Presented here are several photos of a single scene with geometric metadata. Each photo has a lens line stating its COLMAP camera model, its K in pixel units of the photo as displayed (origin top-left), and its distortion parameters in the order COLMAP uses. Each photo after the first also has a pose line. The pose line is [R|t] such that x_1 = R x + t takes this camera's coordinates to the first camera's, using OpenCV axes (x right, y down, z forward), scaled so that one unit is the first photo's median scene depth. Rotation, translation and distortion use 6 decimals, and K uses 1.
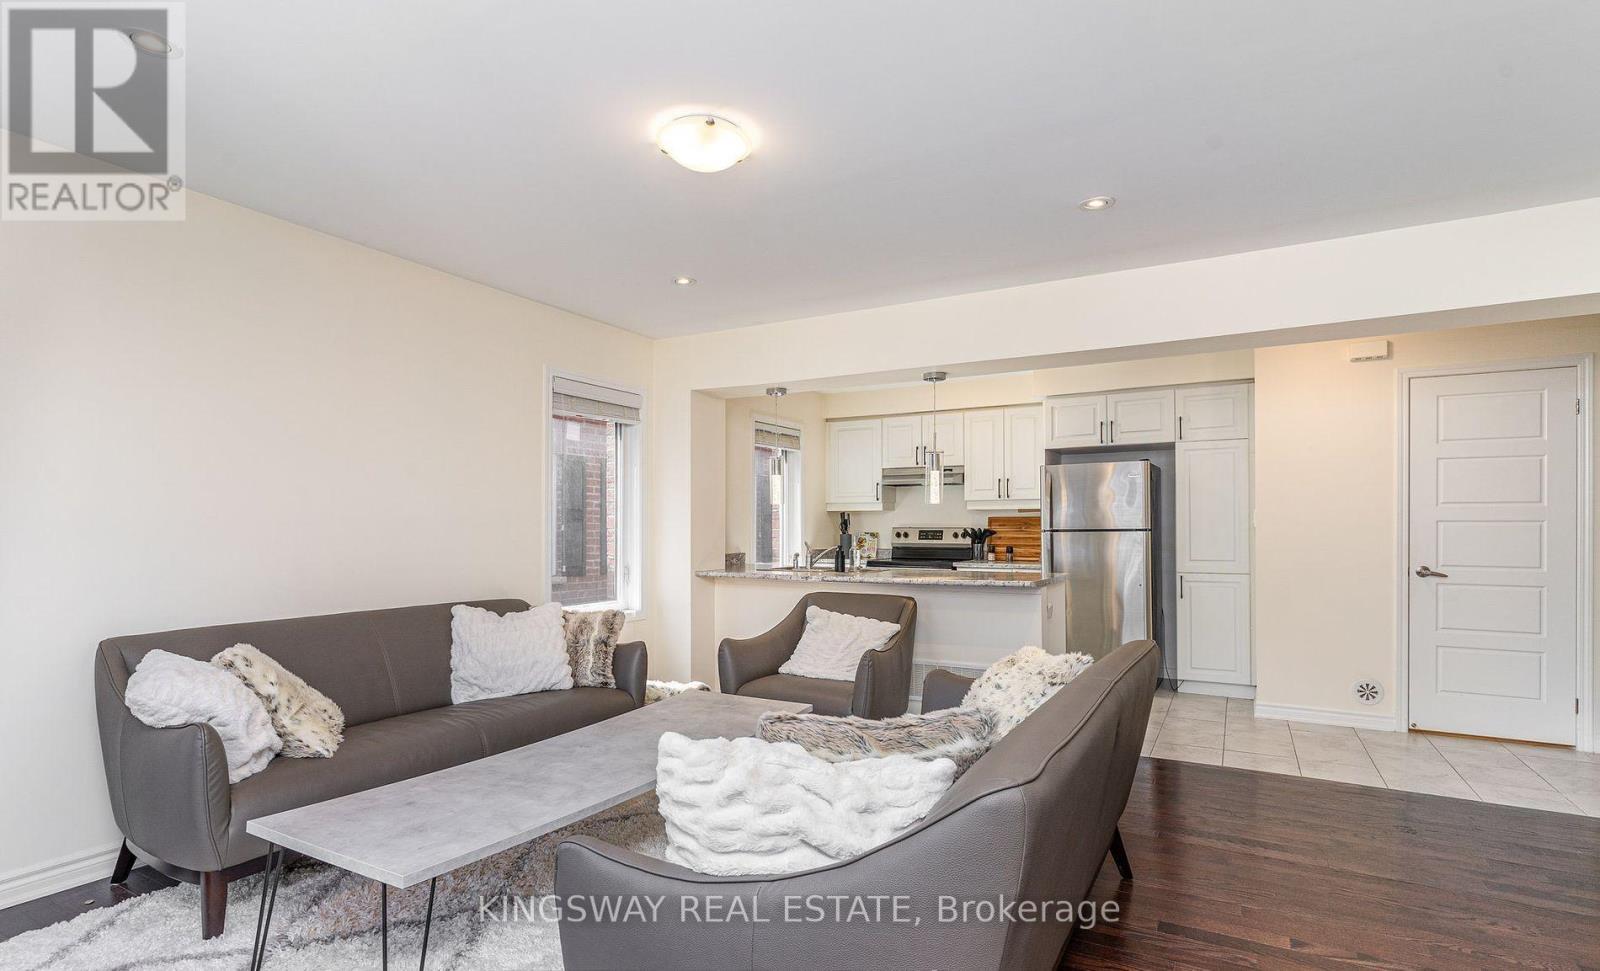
lens RADIAL K [[768.4, 0, 800.0], [0, 768.4, 520.4], [0, 0, 1]] dist [0.001244, 0.000232]
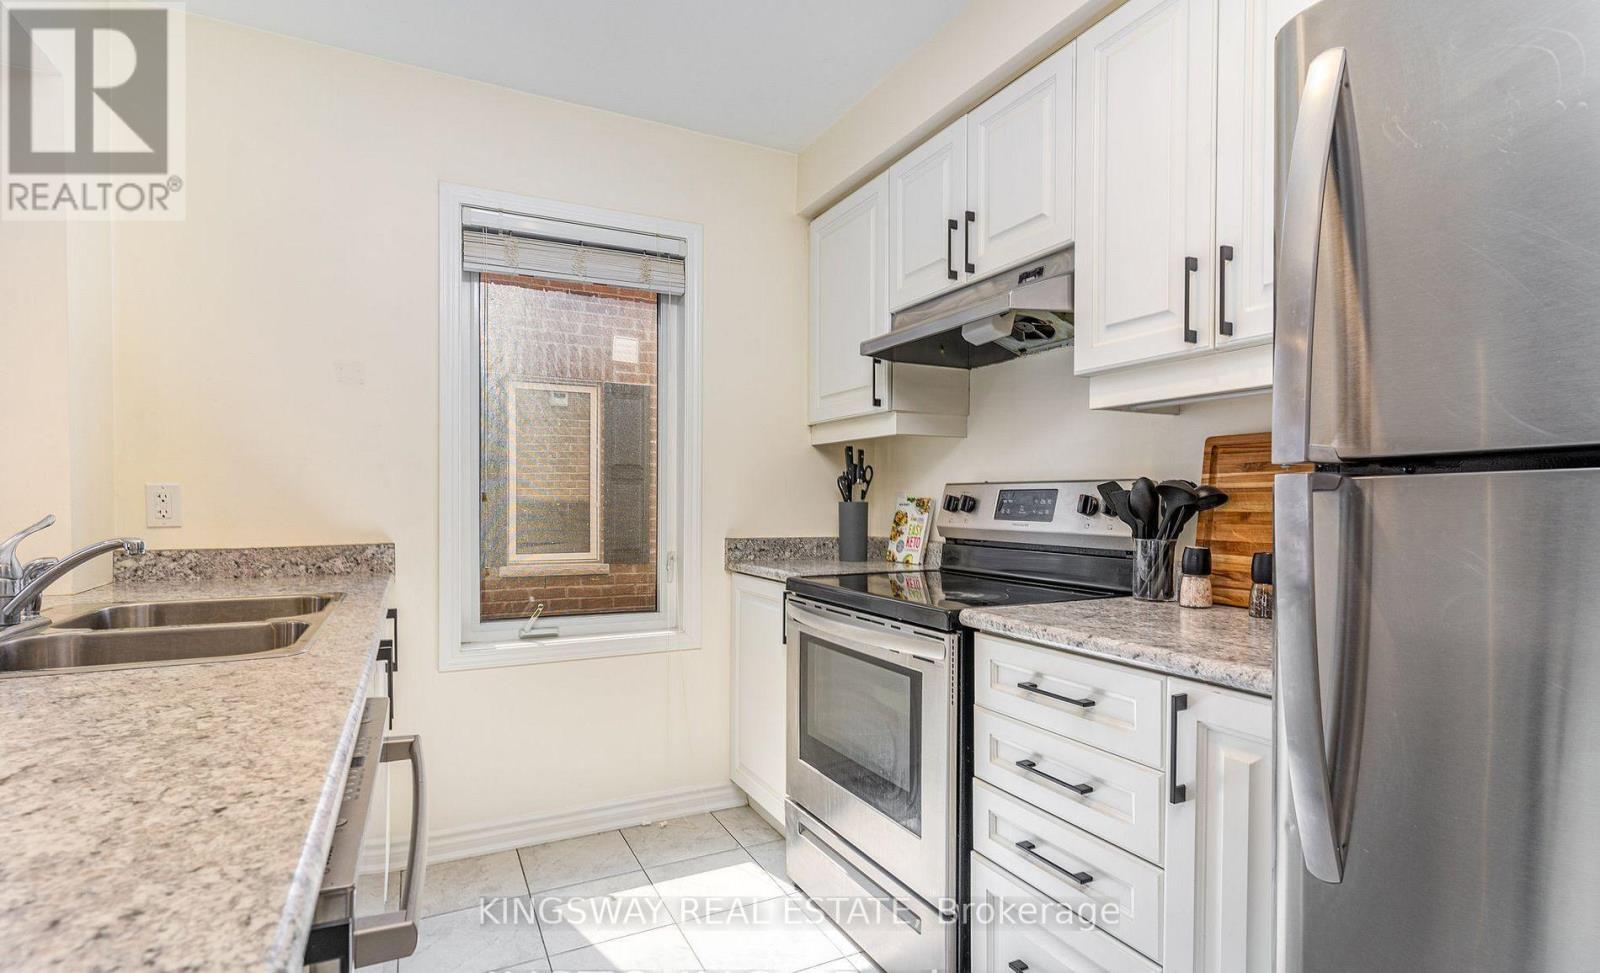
lens RADIAL K [[768.4, 0, 800.0], [0, 768.4, 521.4], [0, 0, 1]] dist [0.001244, 0.000232]
pose [[0.833485, 0.019914, -0.552183, 0.335702], [-0.001431, 0.999425, 0.033884, 0.019064], [0.552540, -0.027451, 0.833034, 0.857027]]
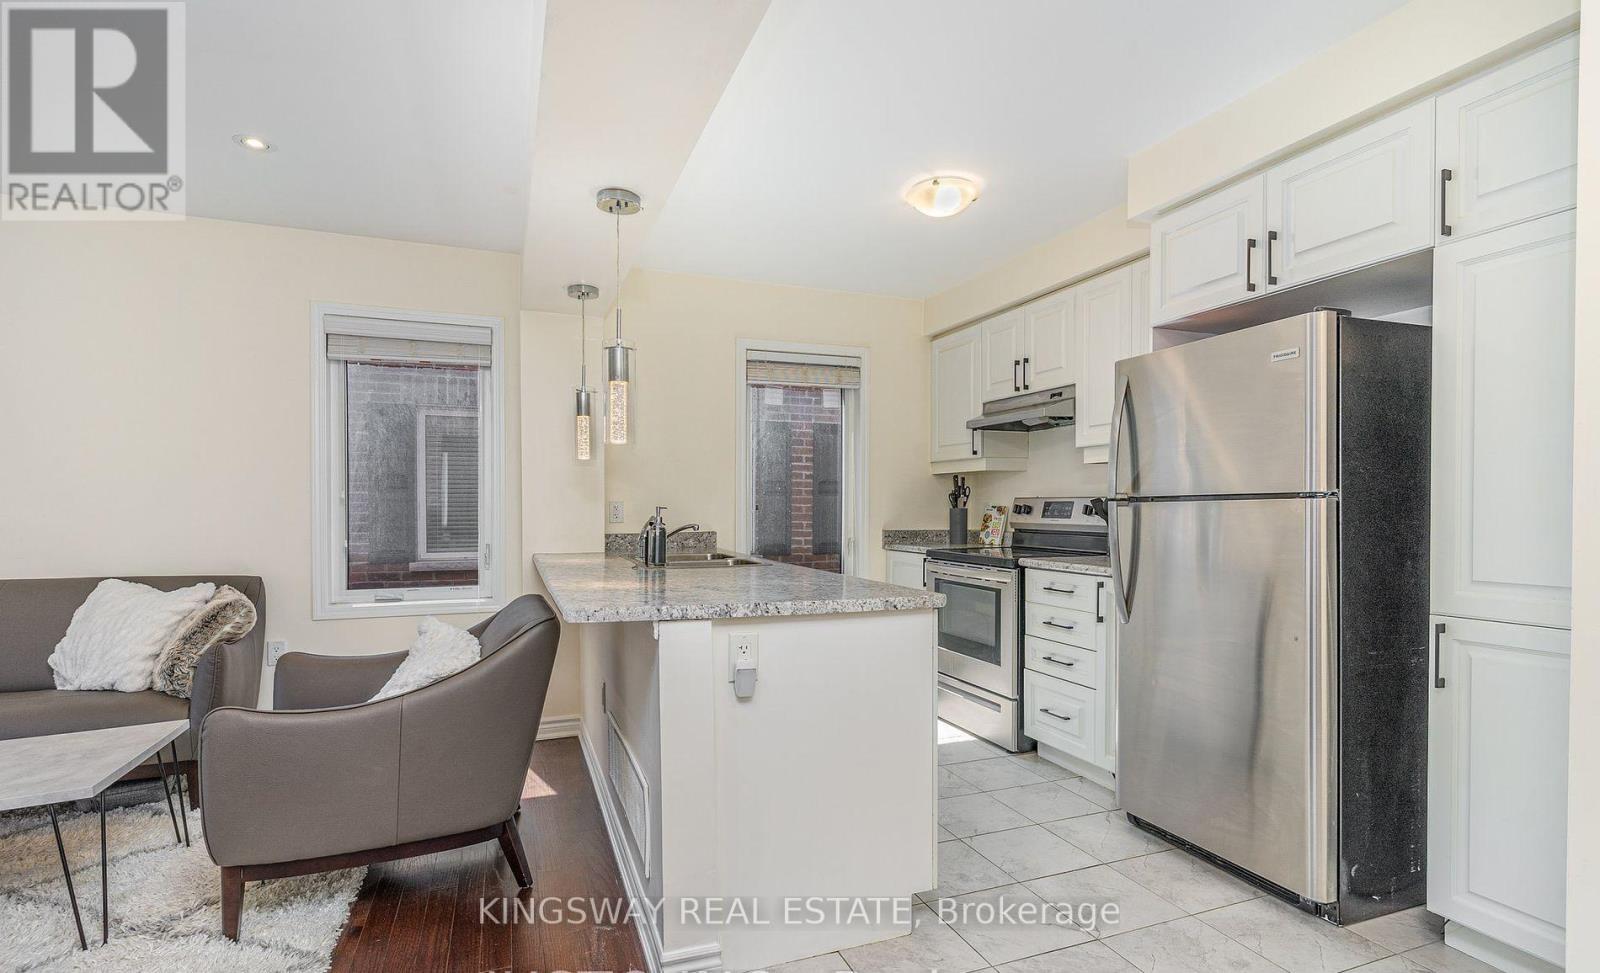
lens RADIAL K [[758.3, 0, 804.8], [0, 758.3, 526.8], [0, 0, 1]] dist [-0.000915, -0.000214]
pose [[0.777796, 0.018716, -0.628238, 0.481353], [0.004122, 0.999383, 0.034875, 0.013689], [0.628503, -0.029716, 0.777239, 0.535710]]
